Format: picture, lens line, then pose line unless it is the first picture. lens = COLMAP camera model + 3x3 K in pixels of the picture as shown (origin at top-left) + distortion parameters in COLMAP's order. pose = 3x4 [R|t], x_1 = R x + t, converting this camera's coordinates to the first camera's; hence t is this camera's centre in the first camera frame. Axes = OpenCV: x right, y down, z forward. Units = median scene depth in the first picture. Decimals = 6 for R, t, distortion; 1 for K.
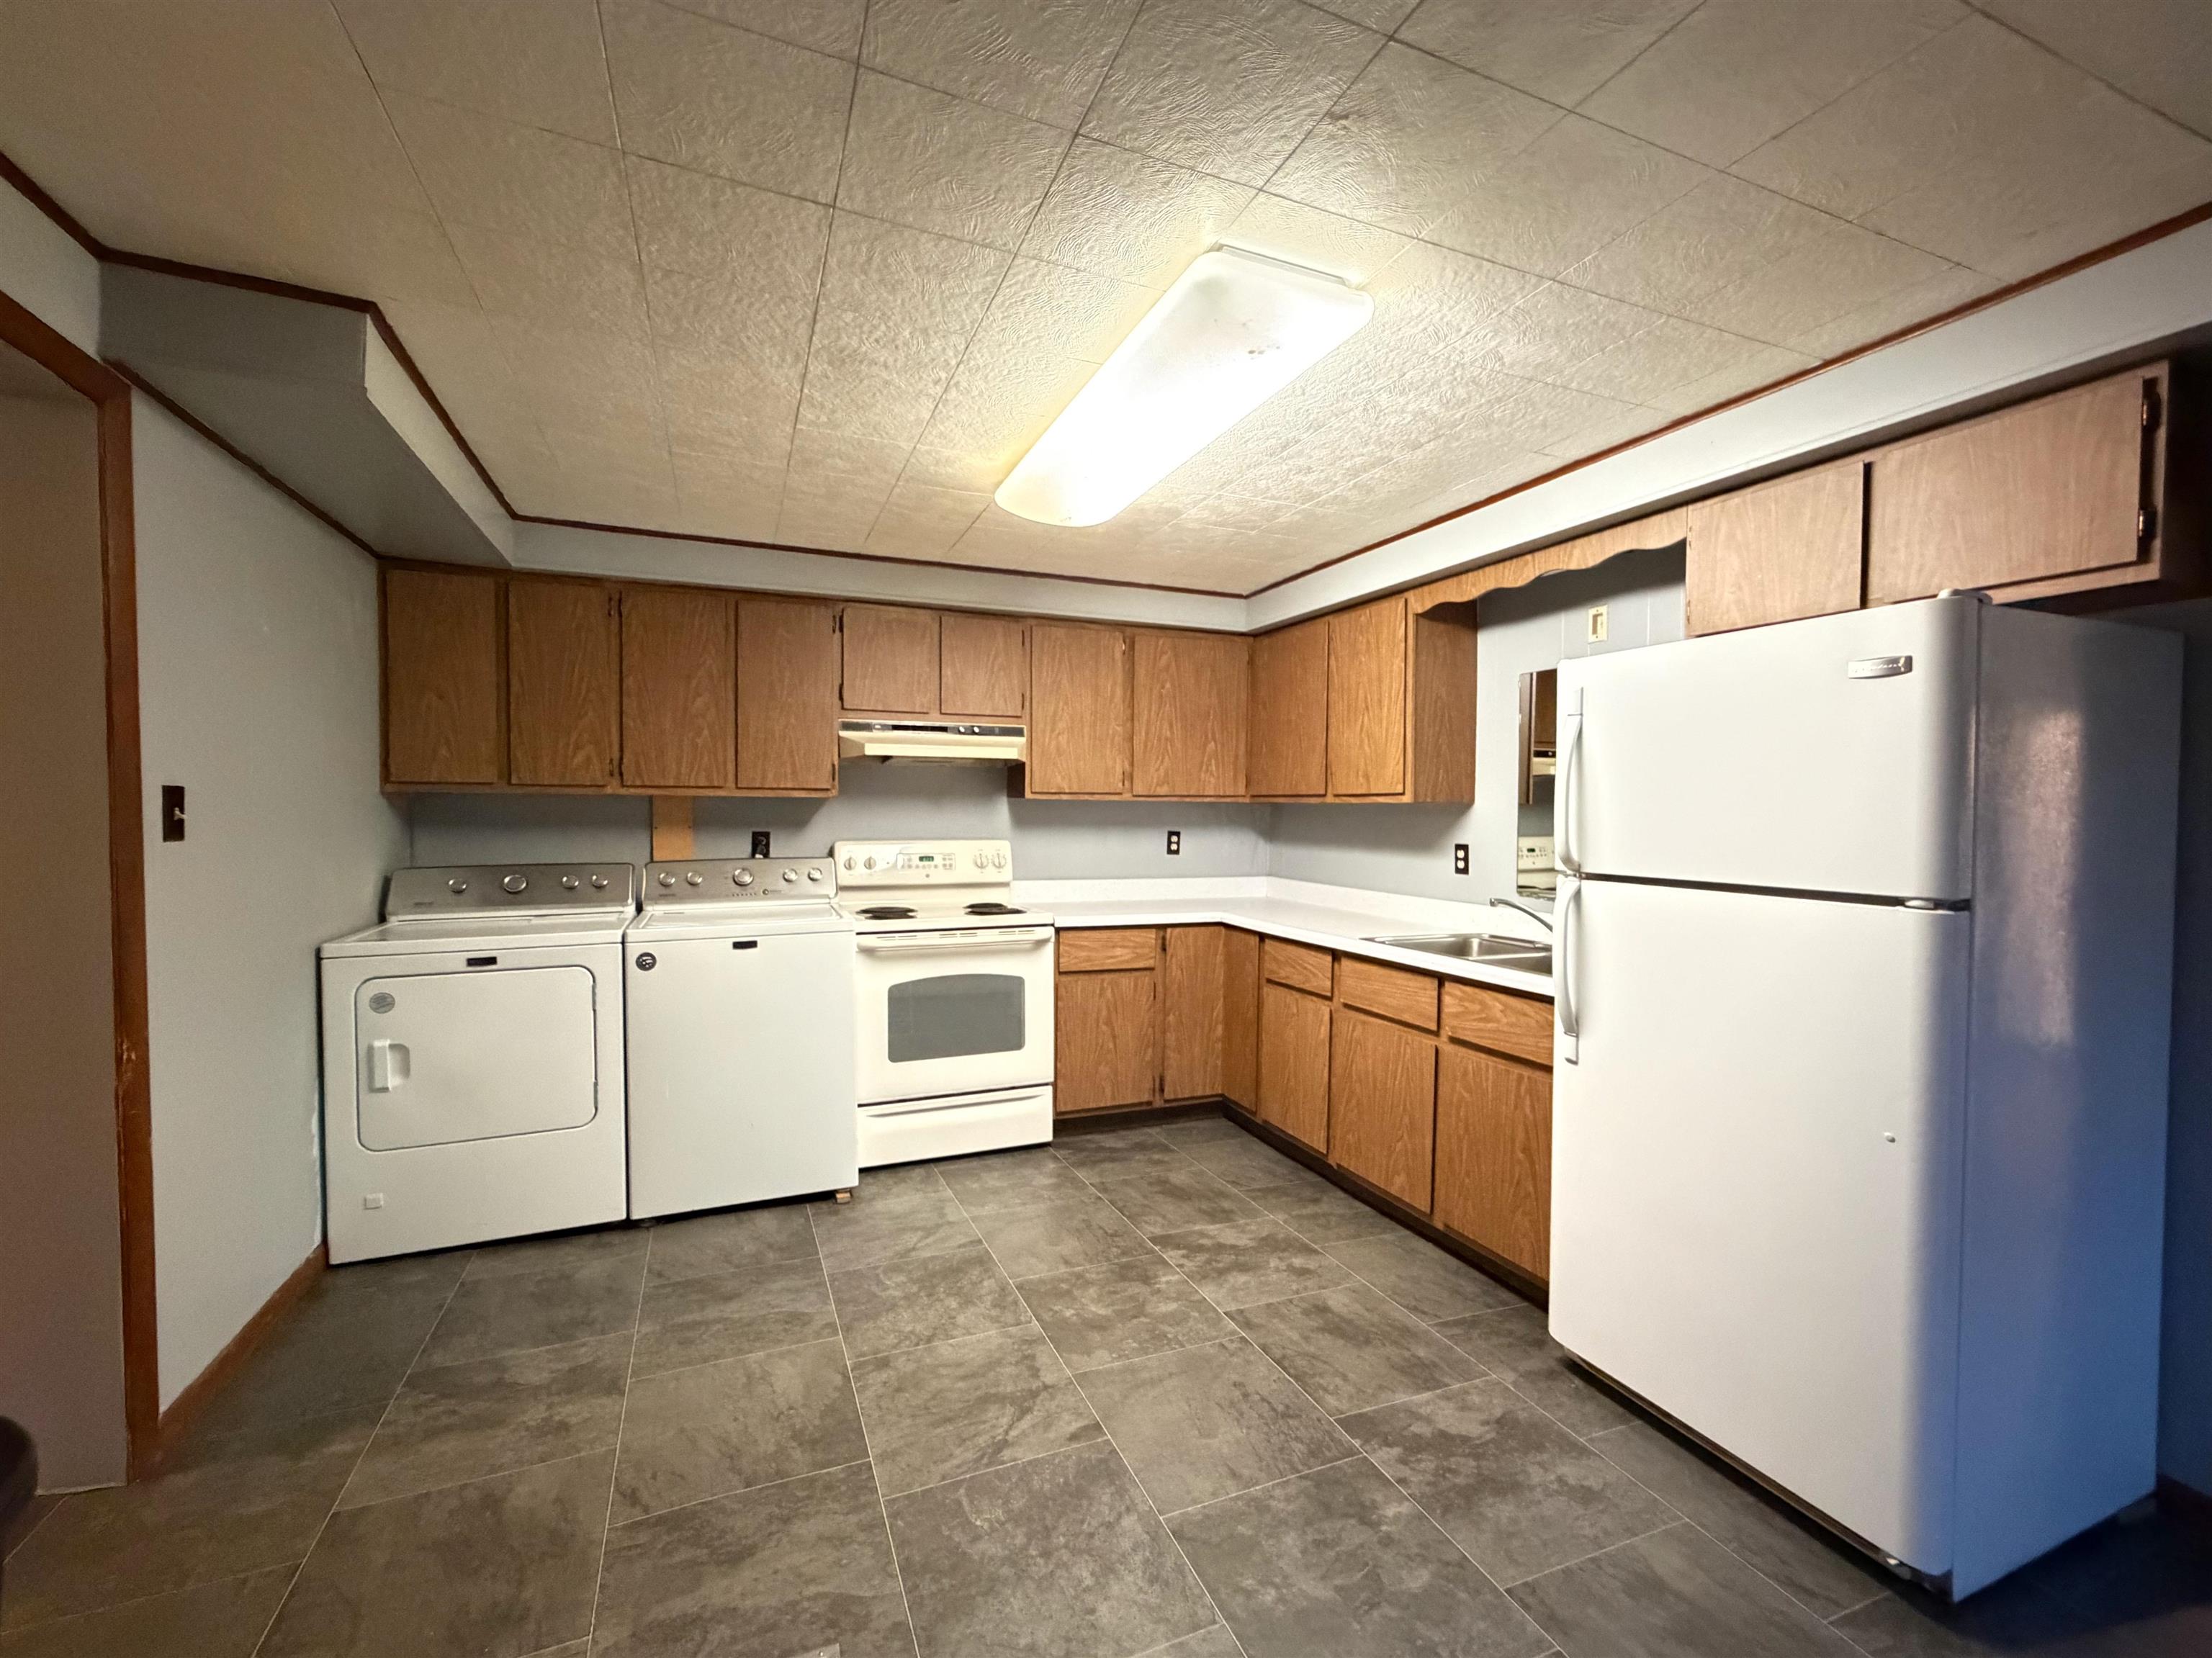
lens RADIAL K [[914.1, 0, 1096.2], [0, 914.1, 824.5], [0, 0, 1]] dist [-0.000226, 0.000168]
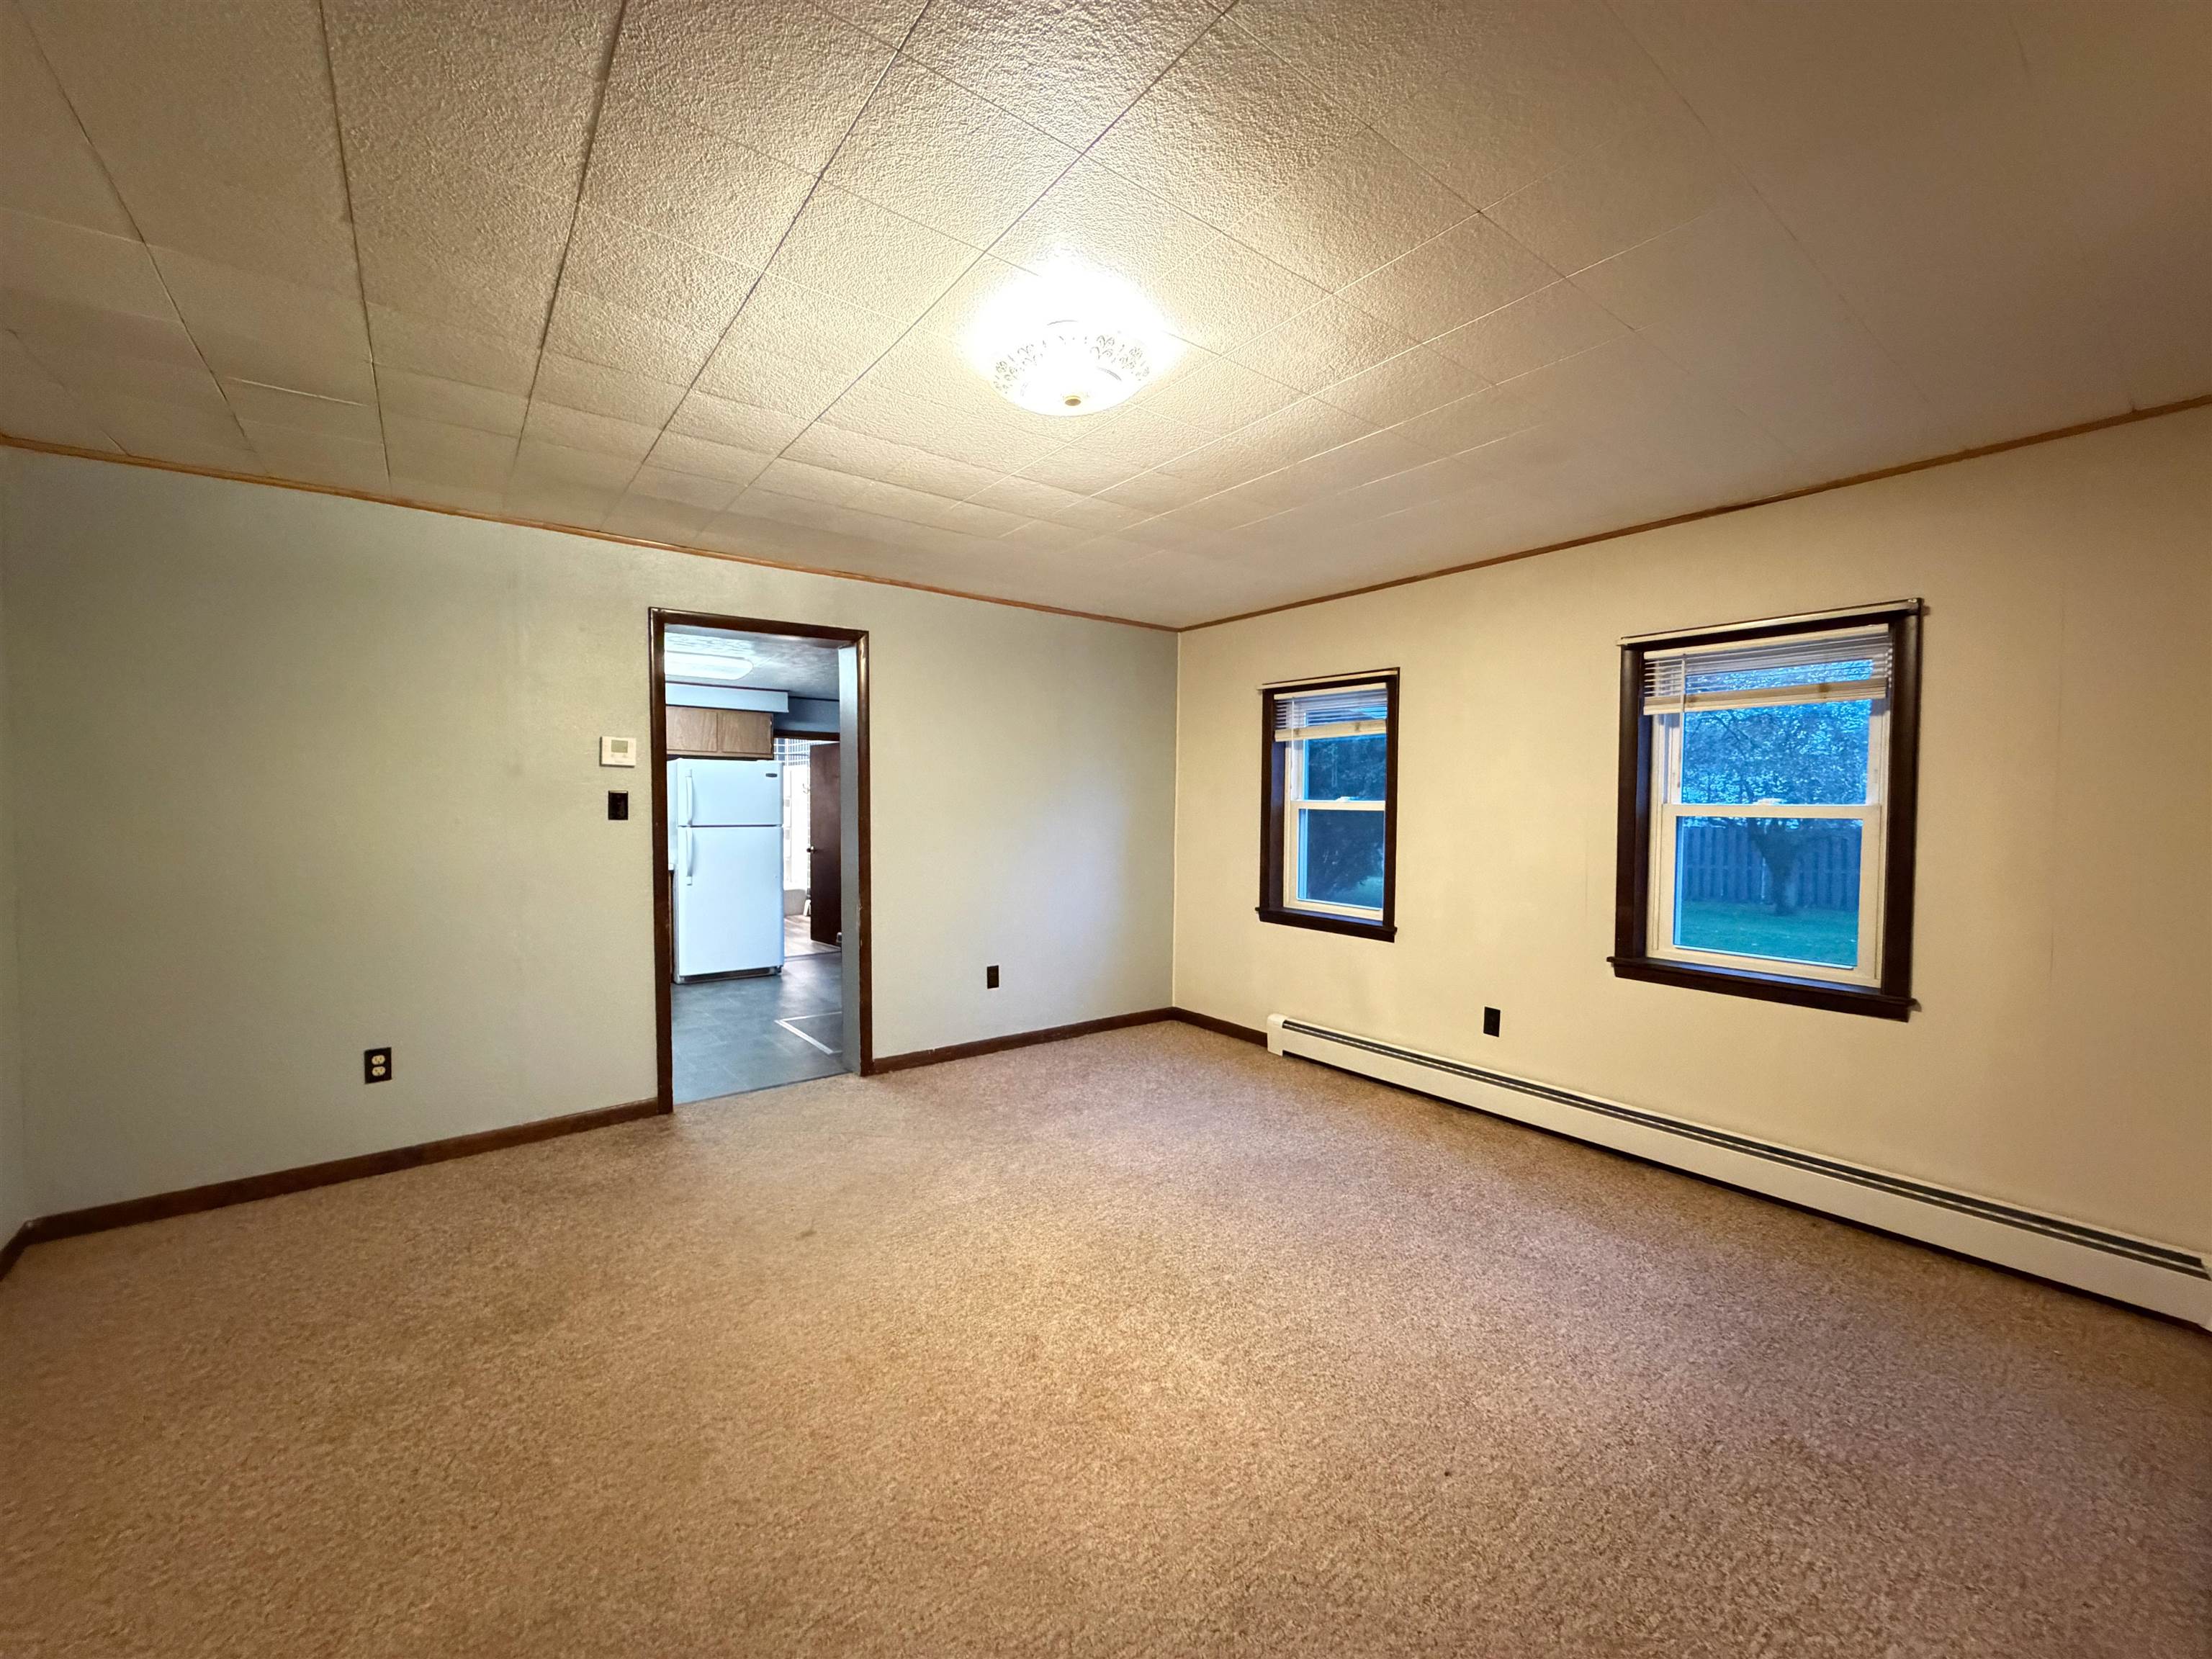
lens RADIAL K [[877.6, 0, 1100.7], [0, 877.6, 825.6], [0, 0, 1]] dist [-0.000919, 0.000058]
pose [[-0.257141, -0.024711, 0.966058, -1.842949], [0.019216, 0.999345, 0.030678, -0.009338], [-0.966183, 0.026453, -0.256497, 0.256291]]
